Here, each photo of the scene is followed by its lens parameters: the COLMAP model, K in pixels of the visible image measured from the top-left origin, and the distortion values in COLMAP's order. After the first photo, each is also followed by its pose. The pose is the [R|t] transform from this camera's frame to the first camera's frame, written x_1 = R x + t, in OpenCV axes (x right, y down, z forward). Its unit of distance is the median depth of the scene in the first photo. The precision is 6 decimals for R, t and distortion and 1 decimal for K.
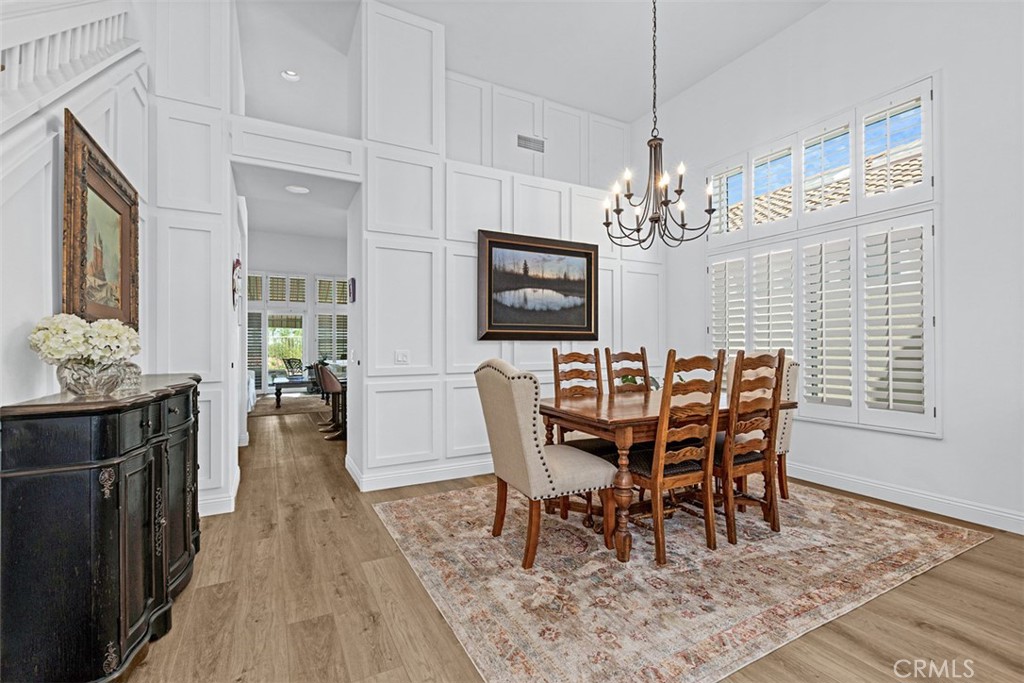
lens RADIAL K [[461.0, 0, 511.3], [0, 461.0, 326.4], [0, 0, 1]] dist [0.001068, 0.001278]
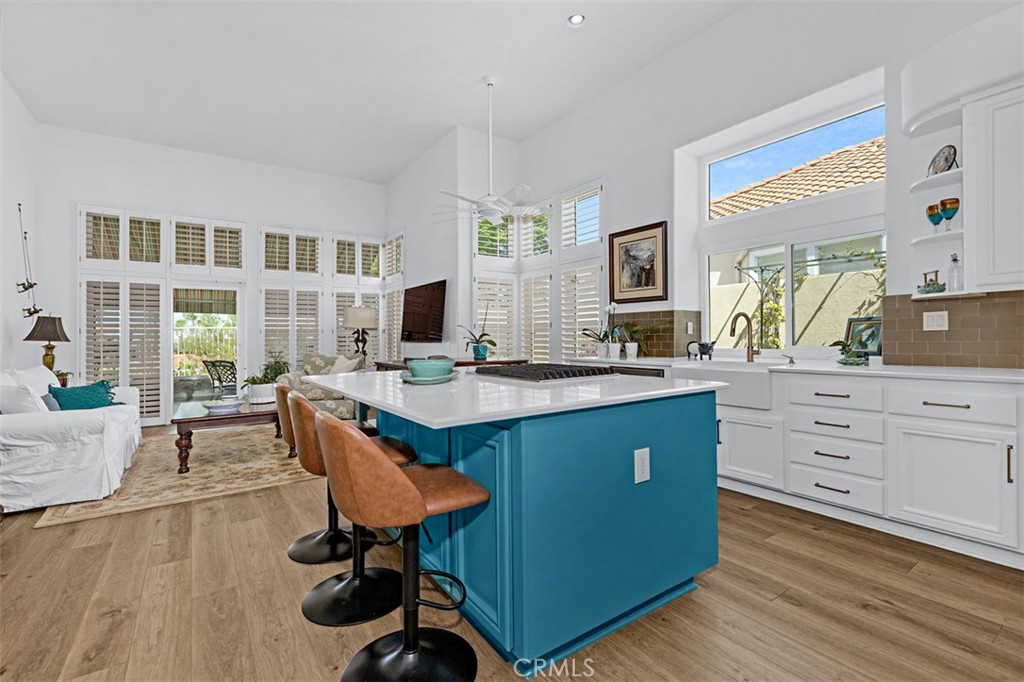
lens RADIAL K [[461.0, 0, 518.3], [0, 461.0, 331.8], [0, 0, 1]] dist [0.001068, 0.001278]
pose [[0.990631, -0.002788, 0.136539, -0.497046], [0.000130, 0.999810, 0.019476, 0.045769], [-0.136567, -0.019275, 0.990443, 1.026929]]
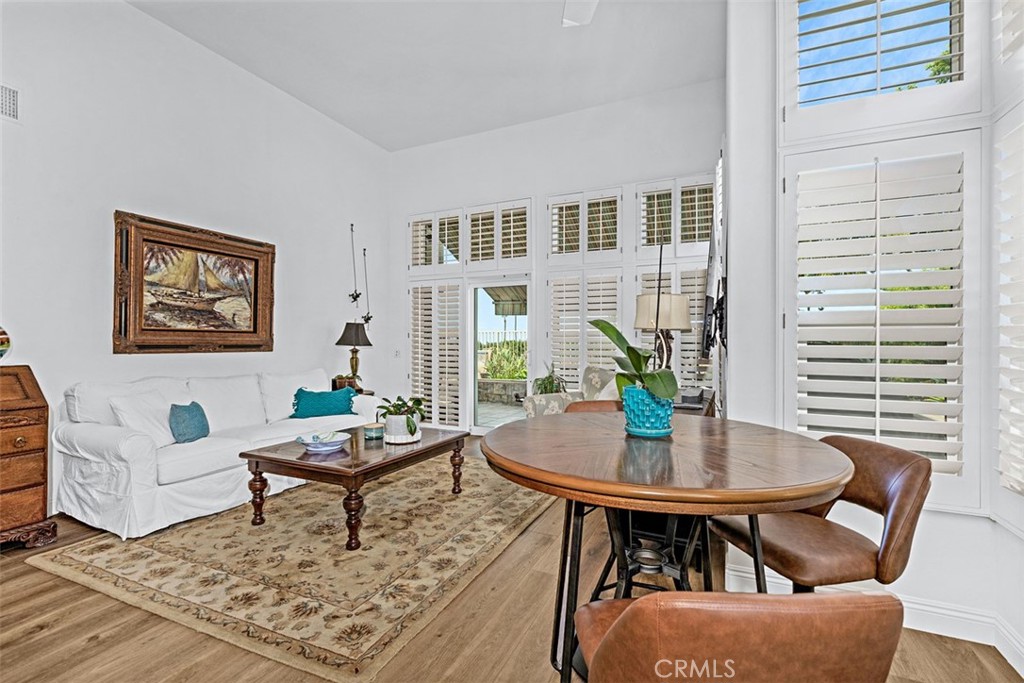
lens RADIAL K [[461.0, 0, 516.3], [0, 461.0, 342.6], [0, 0, 1]] dist [0.001068, 0.001278]
pose [[0.618947, 0.008486, -0.785387, -0.225282], [0.025122, 0.999216, 0.030595, 0.057108], [0.785031, -0.038667, 0.618249, 1.929492]]
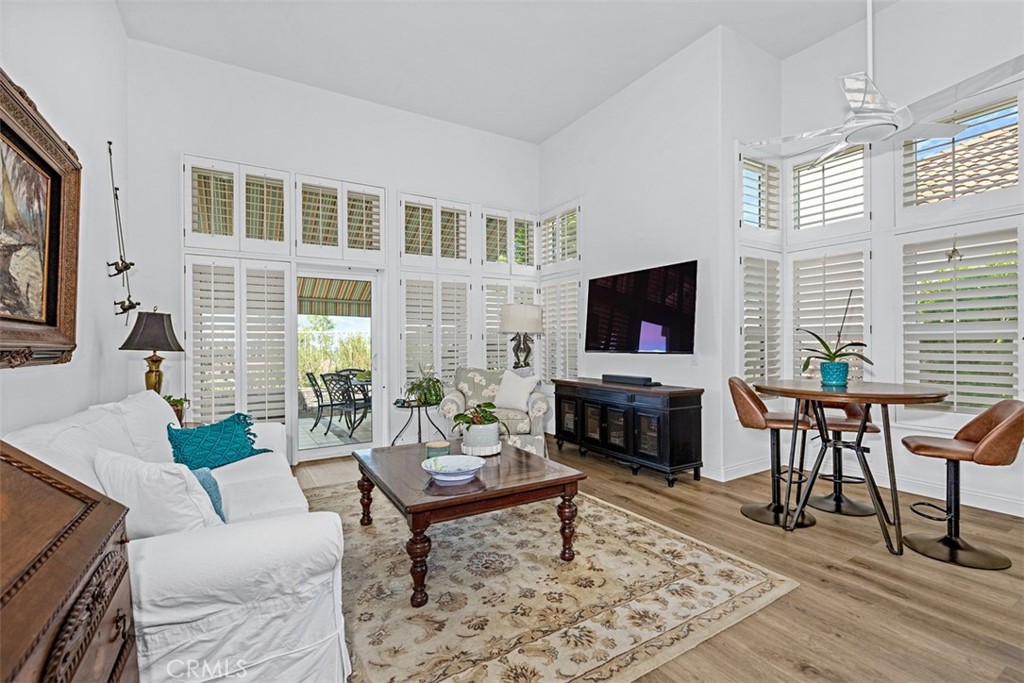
lens RADIAL K [[461.0, 0, 514.9], [0, 461.0, 342.0], [0, 0, 1]] dist [0.001068, 0.001278]
pose [[0.997428, -0.000665, 0.071678, -0.976380], [-0.001522, 0.999535, 0.030461, 0.053663], [-0.071665, -0.030492, 0.996963, 1.547060]]
